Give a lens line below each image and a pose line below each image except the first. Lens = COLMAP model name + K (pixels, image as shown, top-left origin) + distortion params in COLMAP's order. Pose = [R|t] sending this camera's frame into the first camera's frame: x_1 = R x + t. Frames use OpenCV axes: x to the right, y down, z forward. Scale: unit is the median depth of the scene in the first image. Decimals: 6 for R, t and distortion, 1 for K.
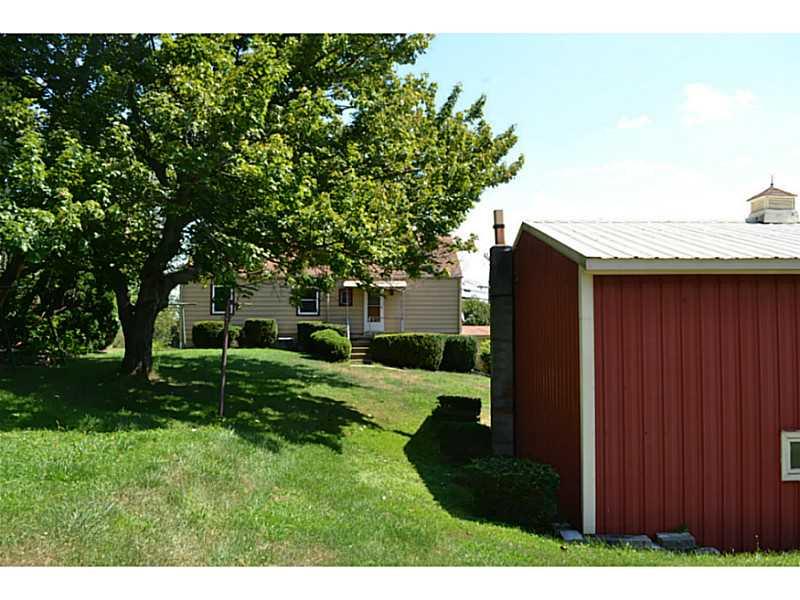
lens RADIAL K [[665.7, 0, 400.0], [0, 665.7, 300.0], [0, 0, 1]] dist [-0.253840, 0.292288]
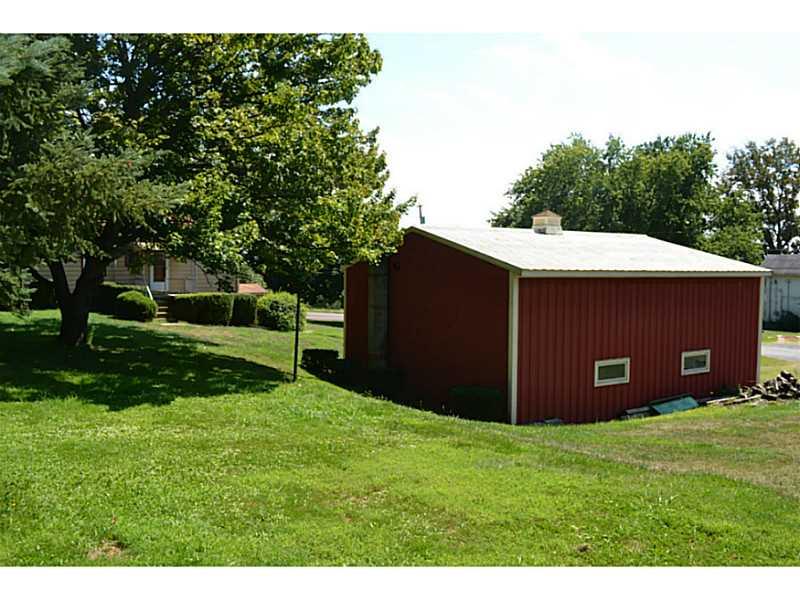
lens RADIAL K [[665.7, 0, 400.0], [0, 665.7, 300.0], [0, 0, 1]] dist [-0.253840, 0.292288]
pose [[0.844430, -0.013090, 0.535506, -0.309822], [-0.032743, 0.996571, 0.075991, -0.034524], [-0.534664, -0.081703, 0.841106, -0.104959]]
